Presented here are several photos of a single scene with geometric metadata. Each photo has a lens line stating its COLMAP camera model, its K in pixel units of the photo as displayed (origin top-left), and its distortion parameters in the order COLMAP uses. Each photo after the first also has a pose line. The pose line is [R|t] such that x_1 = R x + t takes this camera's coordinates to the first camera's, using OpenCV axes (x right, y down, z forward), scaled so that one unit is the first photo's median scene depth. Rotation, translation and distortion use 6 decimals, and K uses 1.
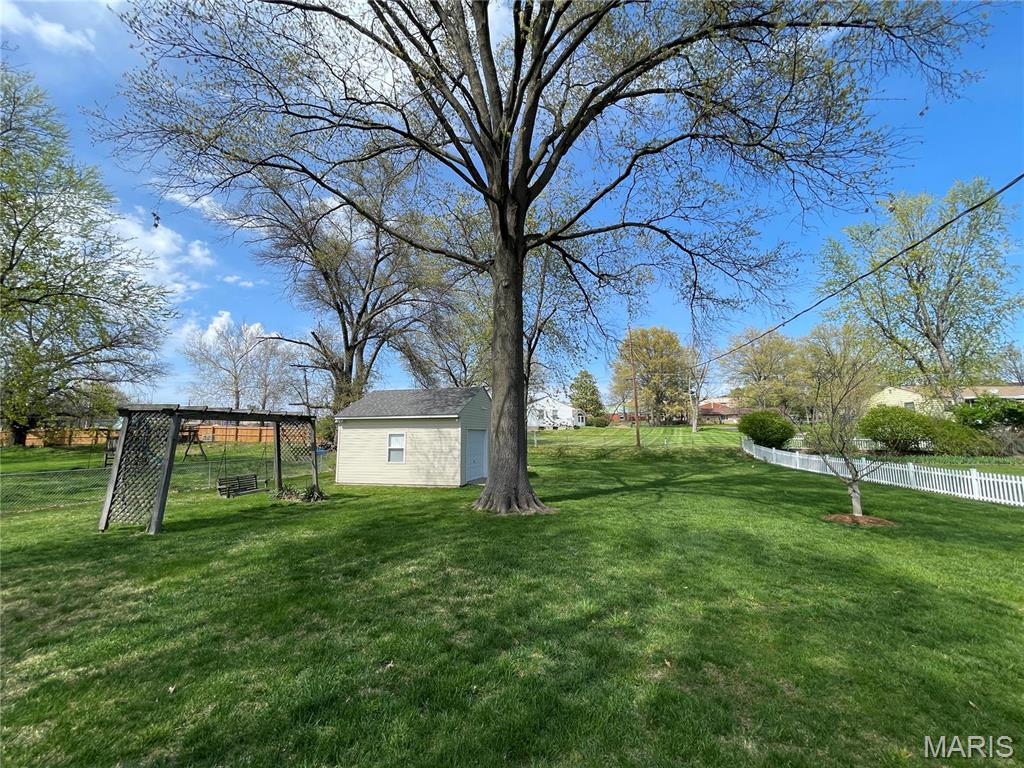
lens RADIAL K [[409.7, 0, 512.0], [0, 409.7, 384.0], [0, 0, 1]] dist [-0.001500, 0.000217]
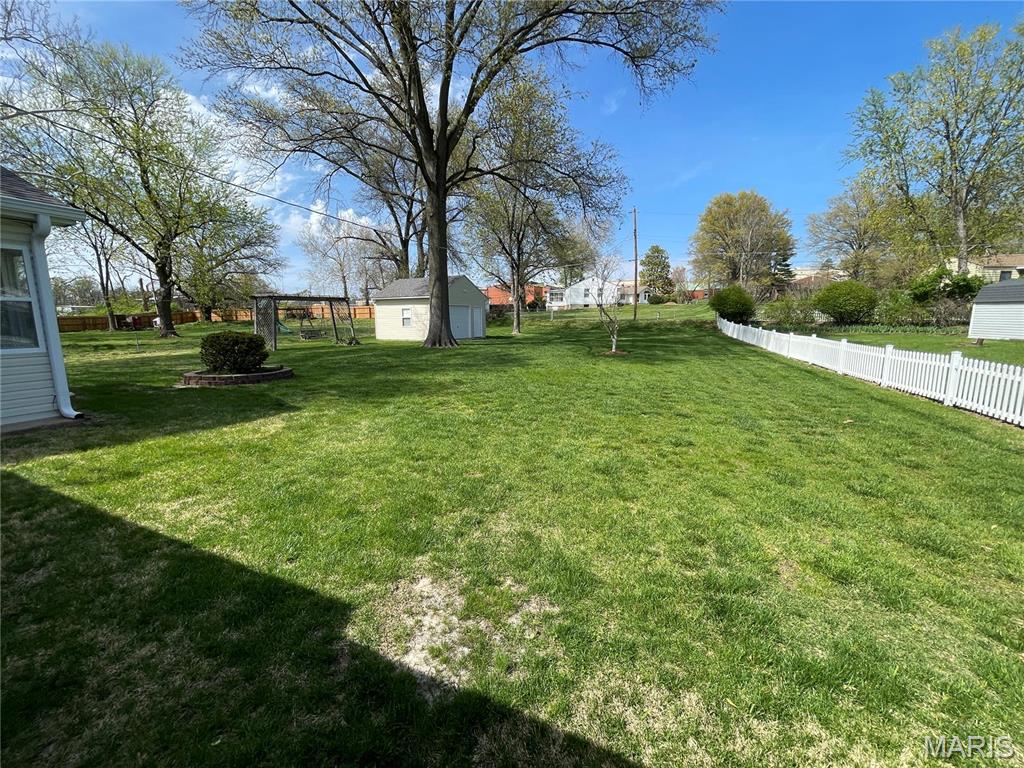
lens RADIAL K [[409.7, 0, 512.0], [0, 409.7, 384.0], [0, 0, 1]] dist [-0.001500, 0.000217]
pose [[0.973097, 0.034525, -0.227794, 0.193043], [0.032458, 0.958304, 0.283900, -0.013421], [0.228098, -0.283656, 0.931403, -0.181555]]
